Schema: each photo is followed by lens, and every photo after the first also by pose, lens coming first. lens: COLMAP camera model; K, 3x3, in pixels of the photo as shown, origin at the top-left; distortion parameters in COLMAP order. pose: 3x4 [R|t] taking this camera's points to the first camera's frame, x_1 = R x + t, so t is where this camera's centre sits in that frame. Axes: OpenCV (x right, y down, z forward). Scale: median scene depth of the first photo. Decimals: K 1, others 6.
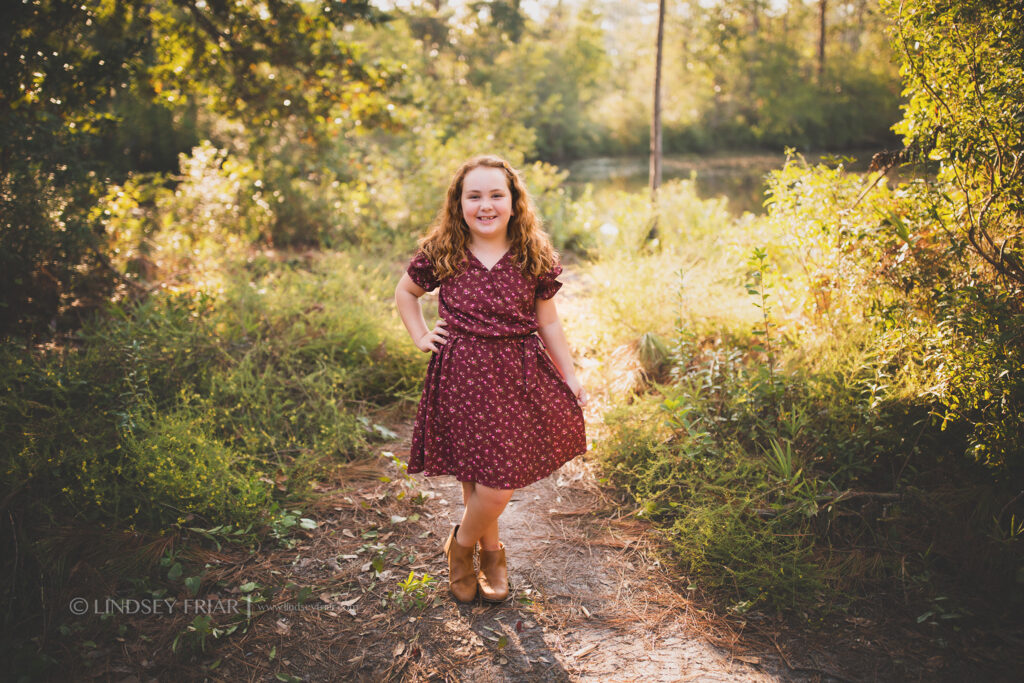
lens RADIAL K [[978.5, 0, 512.0], [0, 978.5, 341.5], [0, 0, 1]] dist [0.051150, 0.002646]
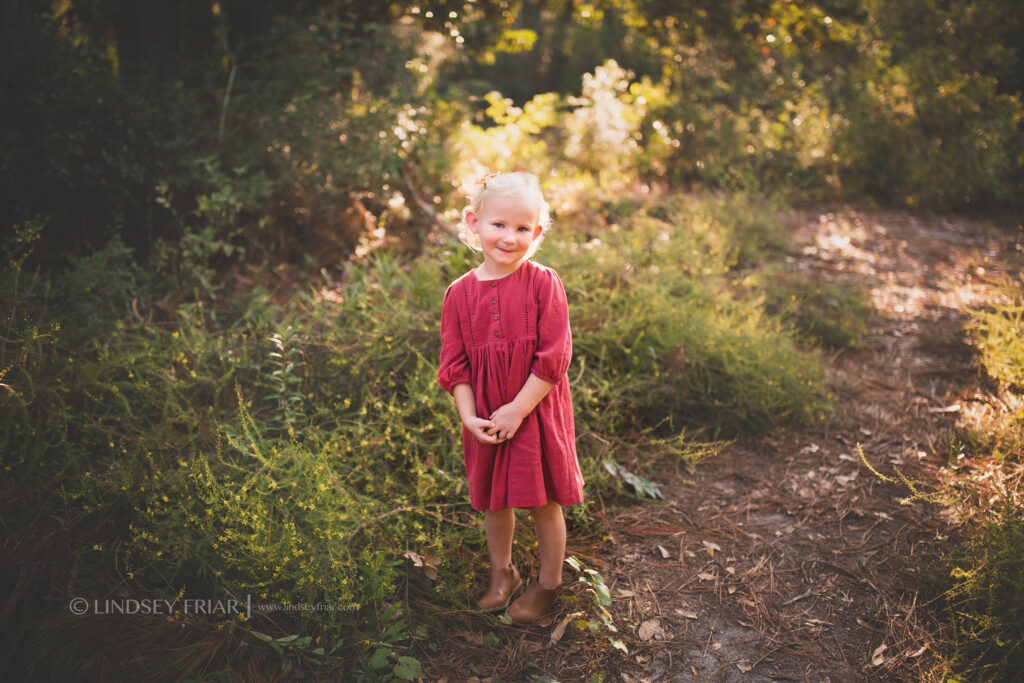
lens RADIAL K [[978.5, 0, 512.0], [0, 978.5, 341.5], [0, 0, 1]] dist [0.051150, 0.002646]
pose [[0.897716, 0.137687, -0.418507, 0.024849], [-0.106041, 0.989512, 0.098083, -0.025483], [0.427622, -0.043672, 0.902902, 0.126884]]
